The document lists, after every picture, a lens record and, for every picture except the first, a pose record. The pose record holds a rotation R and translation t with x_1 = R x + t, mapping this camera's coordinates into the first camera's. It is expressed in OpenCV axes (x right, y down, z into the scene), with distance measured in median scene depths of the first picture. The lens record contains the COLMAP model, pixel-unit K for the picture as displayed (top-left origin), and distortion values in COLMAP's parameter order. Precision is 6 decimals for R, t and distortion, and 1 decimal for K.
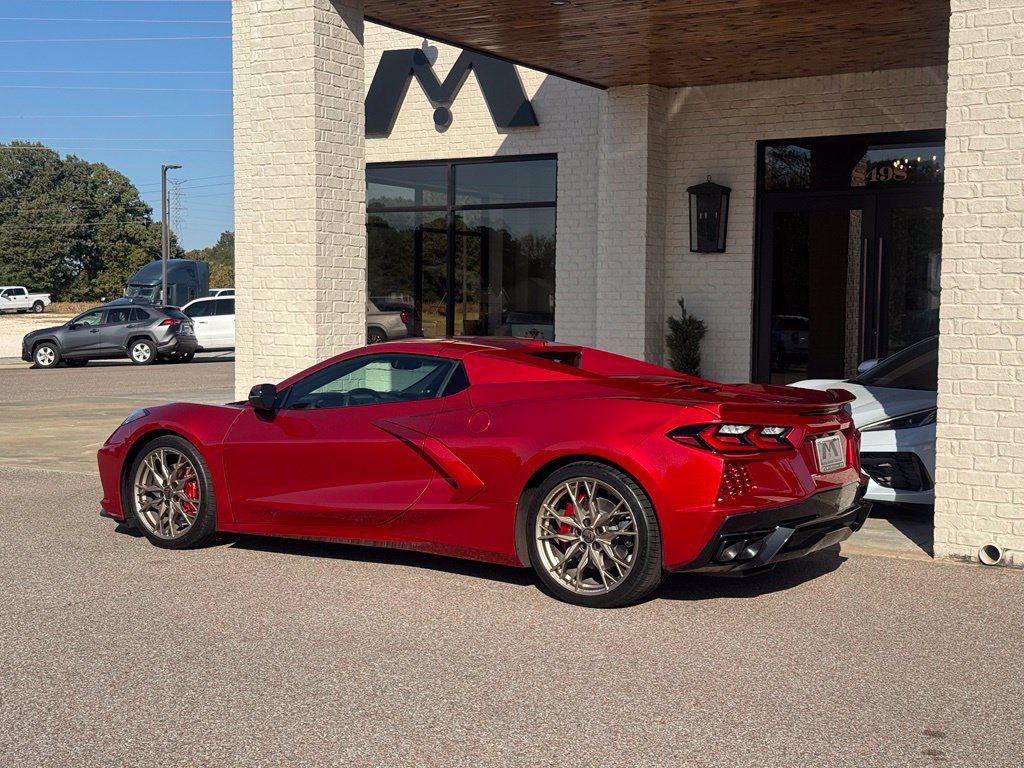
lens RADIAL K [[1430.7, 0, 508.4], [0, 1430.7, 389.9], [0, 0, 1]] dist [0.129101, 0.000000]
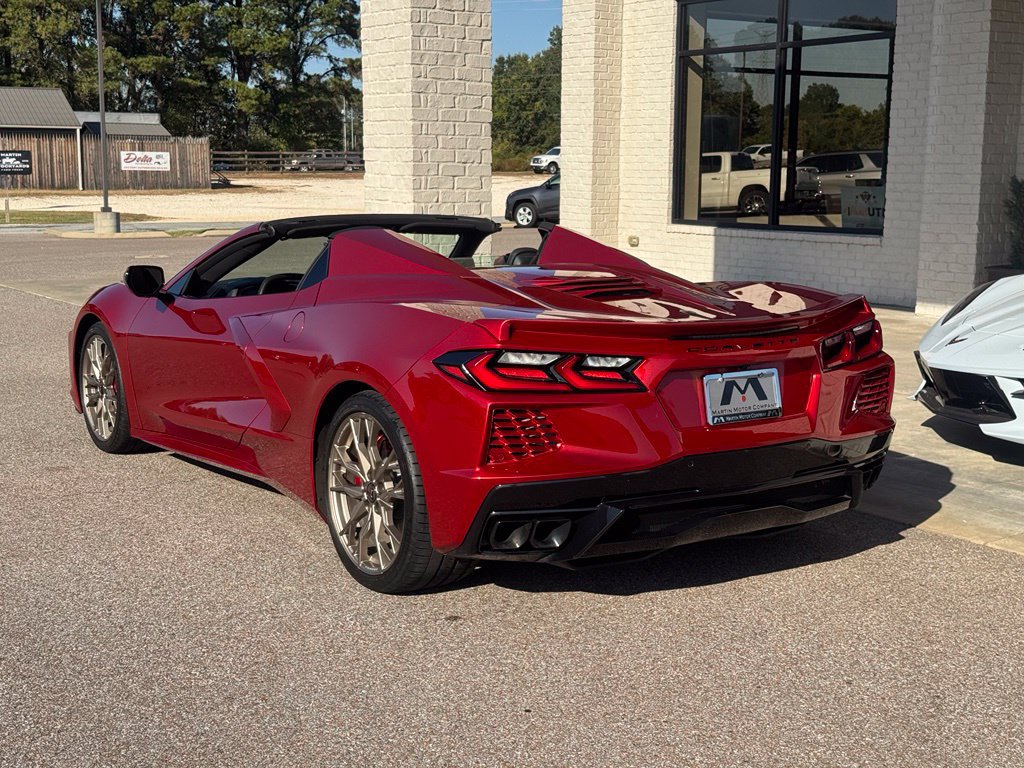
lens RADIAL K [[1430.7, 0, 513.3], [0, 1430.7, 391.8], [0, 0, 1]] dist [0.129101, 0.000000]
pose [[0.920518, 0.058516, -0.386294, 0.252824], [-0.019740, 0.994423, 0.103597, -0.016202], [0.390201, -0.087737, 0.916540, 0.233054]]
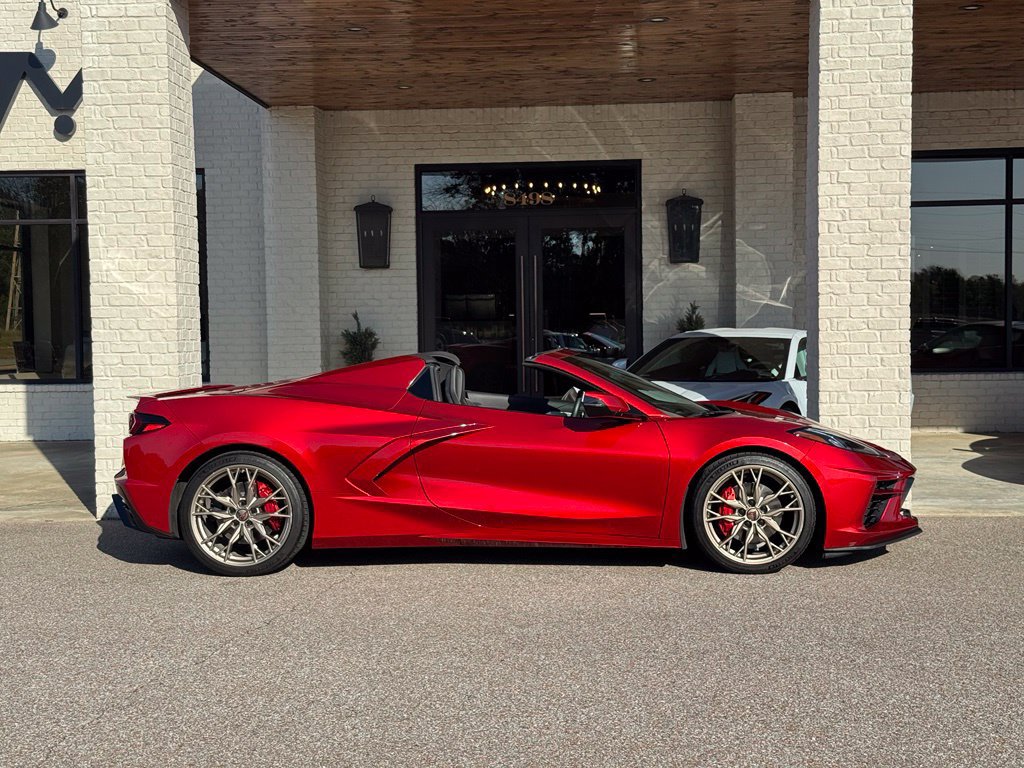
lens RADIAL K [[1430.7, 0, 510.5], [0, 1430.7, 392.3], [0, 0, 1]] dist [0.129101, 0.000000]
pose [[0.884098, -0.046210, 0.465012, -0.386337], [0.051548, 0.998670, 0.001237, -0.001232], [-0.464450, 0.022877, 0.885304, 0.032335]]
